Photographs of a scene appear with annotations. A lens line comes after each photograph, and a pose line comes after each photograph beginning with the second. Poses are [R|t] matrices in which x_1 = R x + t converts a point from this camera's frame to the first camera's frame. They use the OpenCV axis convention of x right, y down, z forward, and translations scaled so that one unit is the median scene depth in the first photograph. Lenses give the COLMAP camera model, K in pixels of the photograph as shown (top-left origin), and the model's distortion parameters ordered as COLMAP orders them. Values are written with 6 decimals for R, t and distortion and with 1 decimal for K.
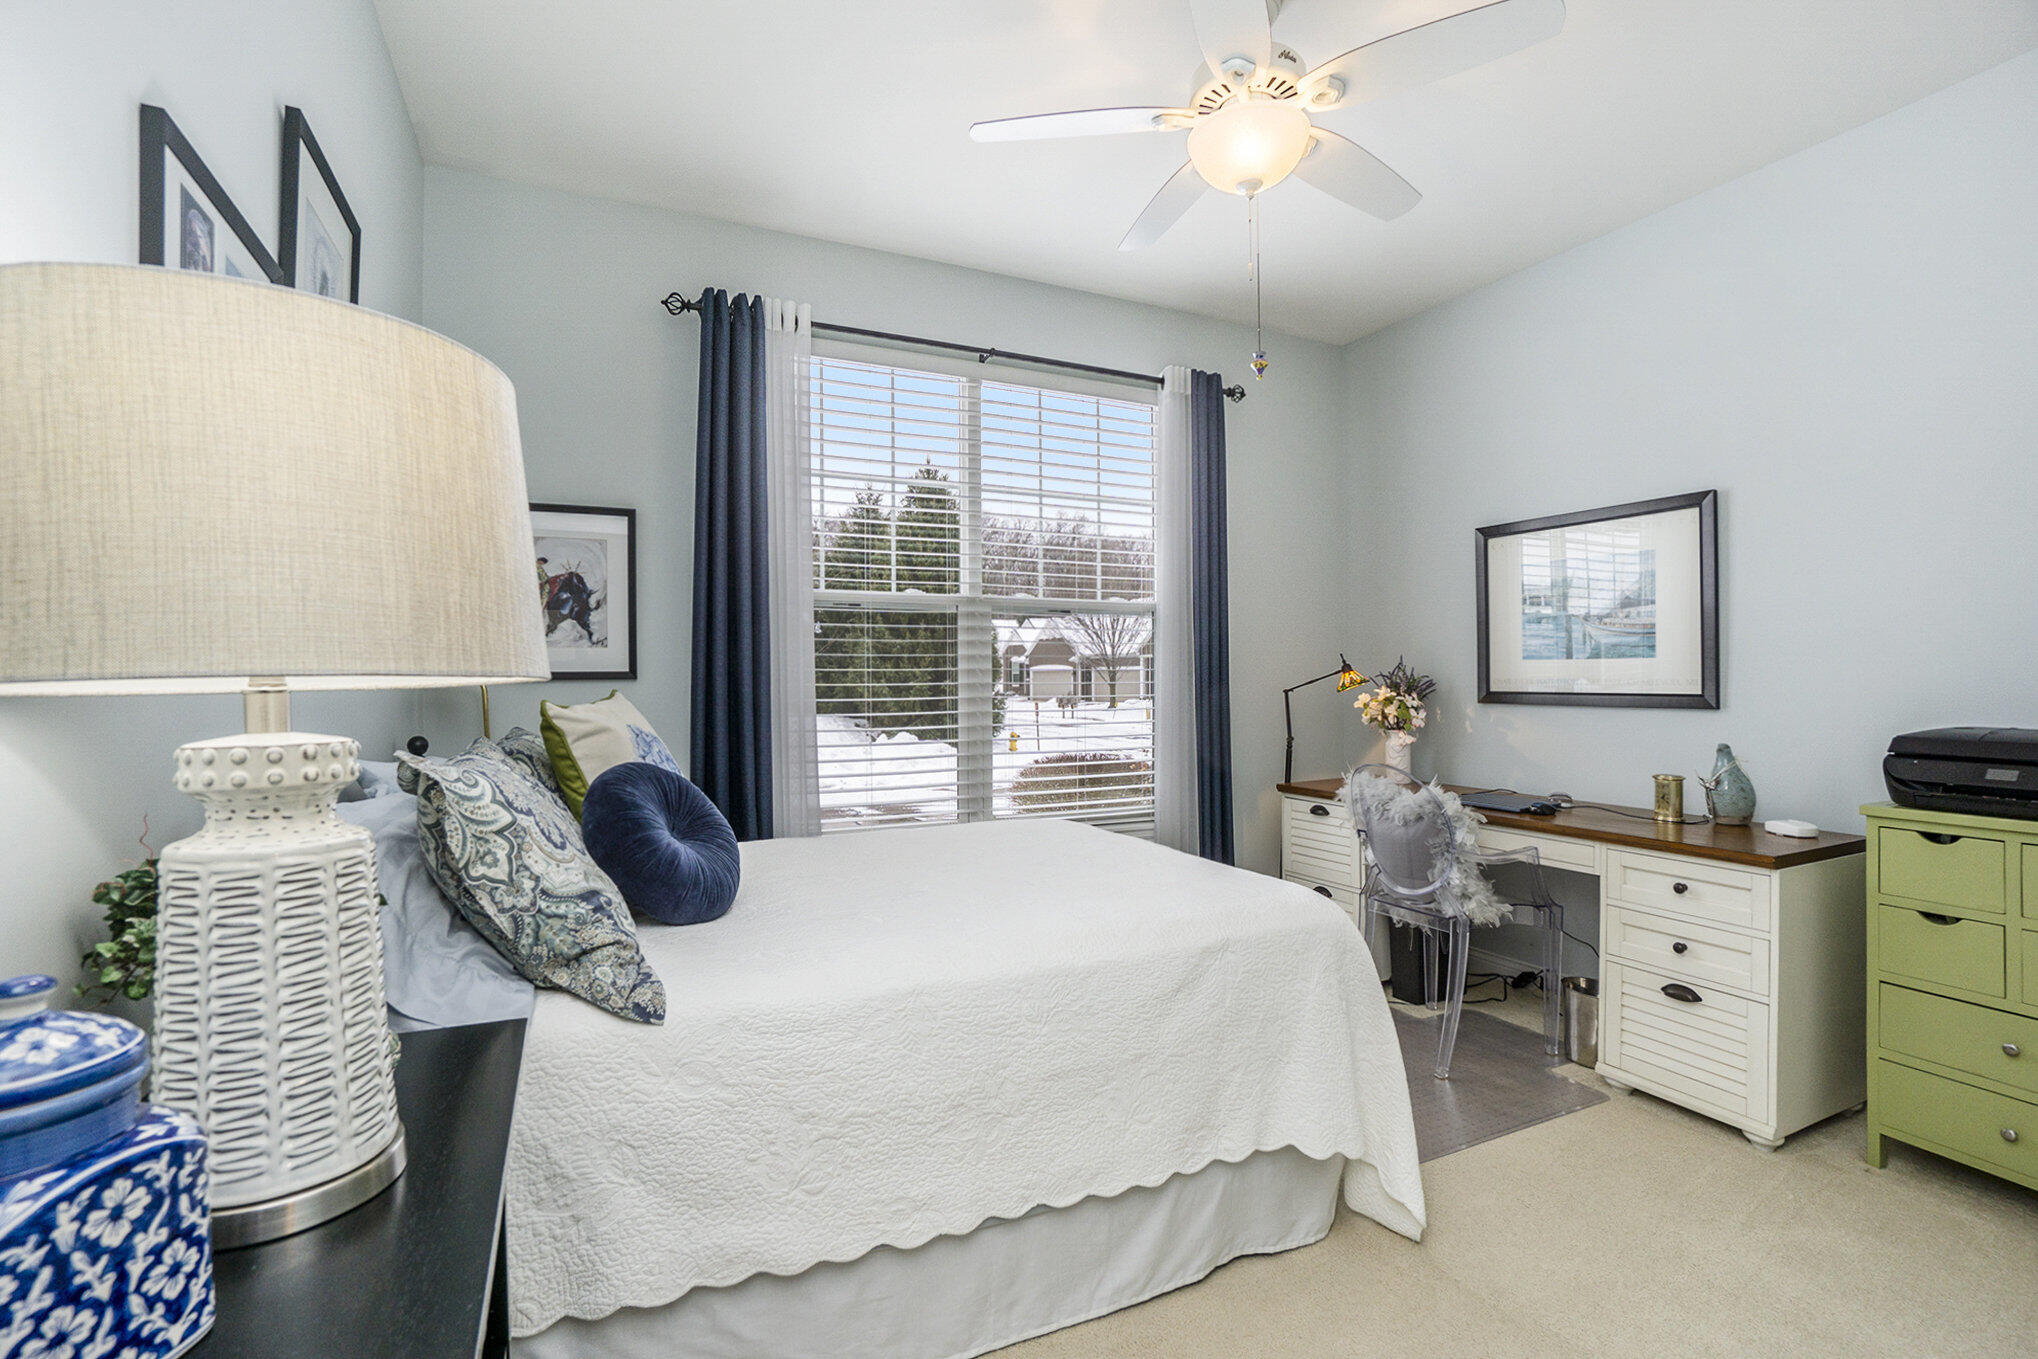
lens RADIAL K [[931.0, 0, 1014.9], [0, 931.0, 677.9], [0, 0, 1]] dist [-0.045218, 0.011493]
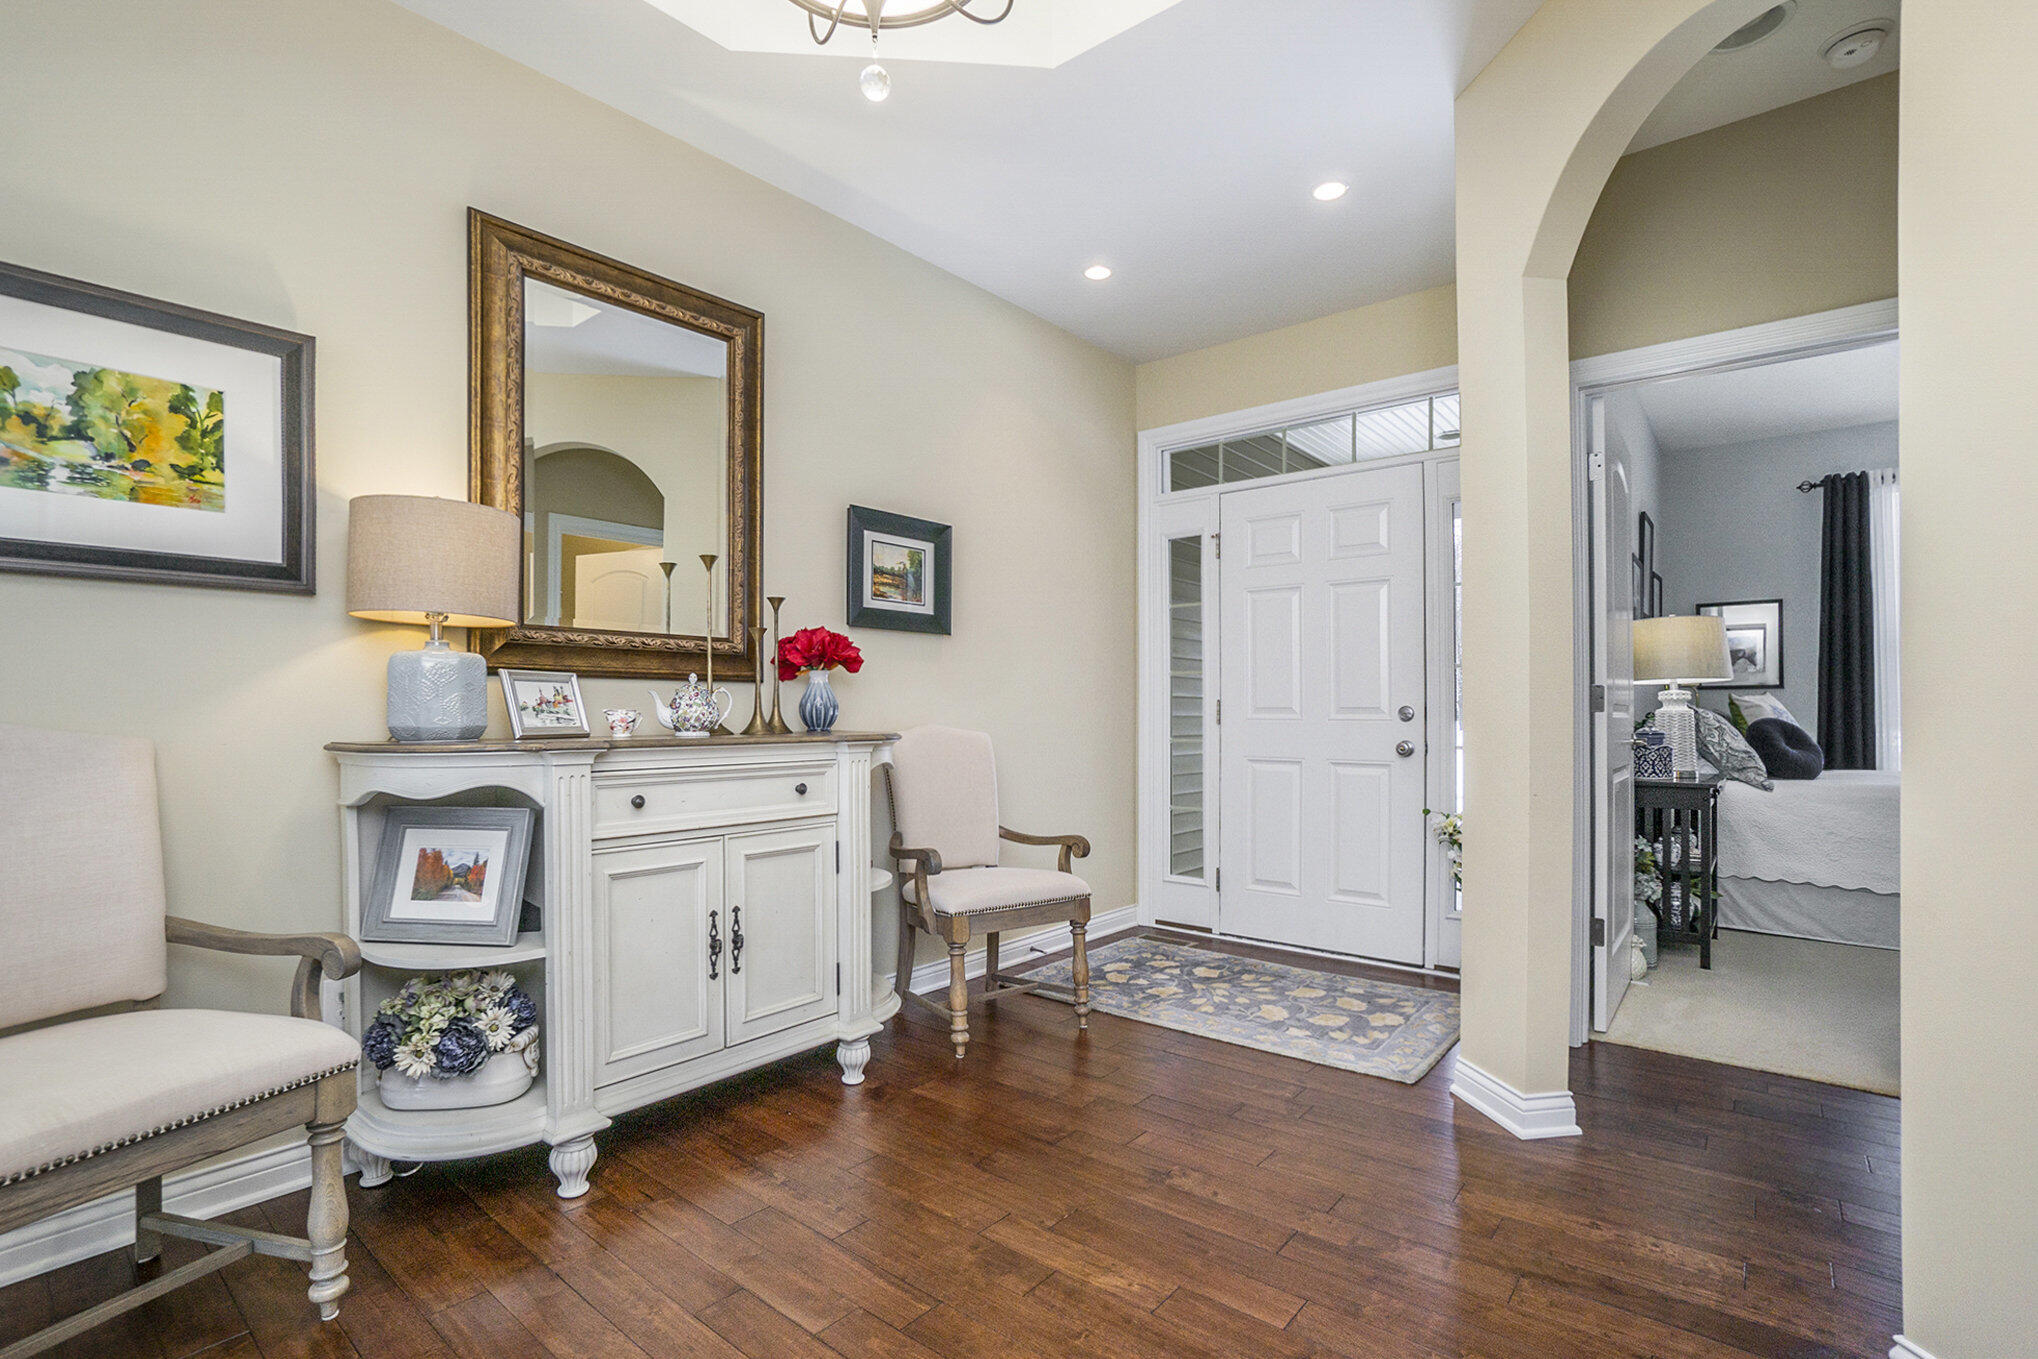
lens RADIAL K [[931.0, 0, 1007.9], [0, 931.0, 698.6], [0, 0, 1]] dist [-0.045218, 0.011493]
pose [[0.408243, -0.007726, -0.912841, 0.645231], [-0.002158, 0.999953, -0.009428, 0.042605], [0.912871, 0.005819, 0.408207, -1.237599]]
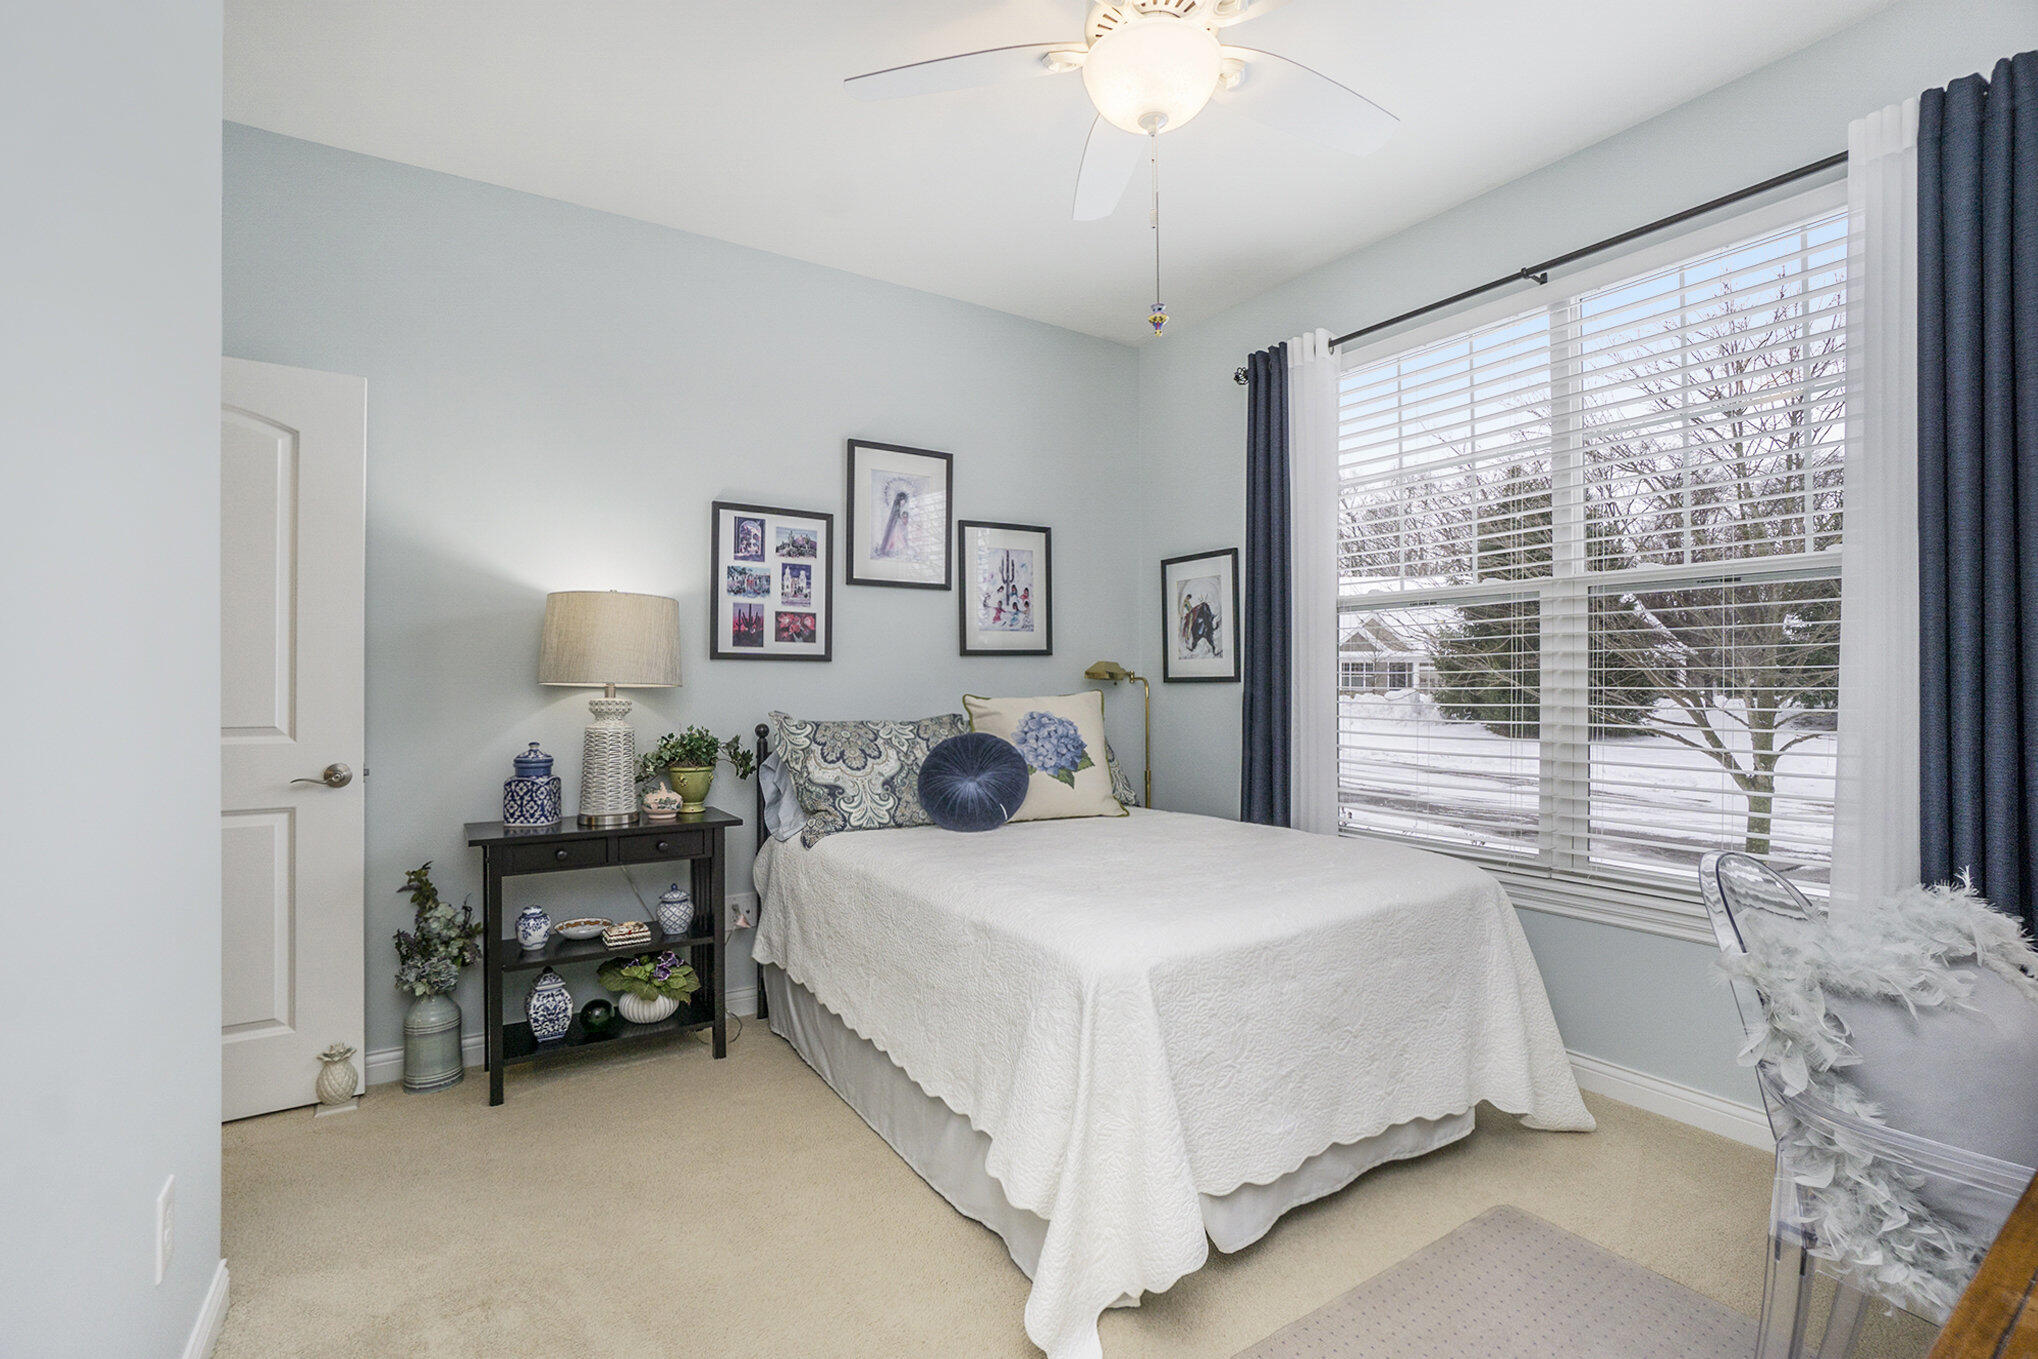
lens RADIAL K [[931.0, 0, 1029.4], [0, 931.0, 680.7], [0, 0, 1]] dist [-0.045218, 0.011493]
pose [[0.154846, -0.002708, -0.987935, 0.824457], [0.004519, 0.999988, -0.002032, 0.000580], [0.987928, -0.004150, 0.154856, 0.543910]]
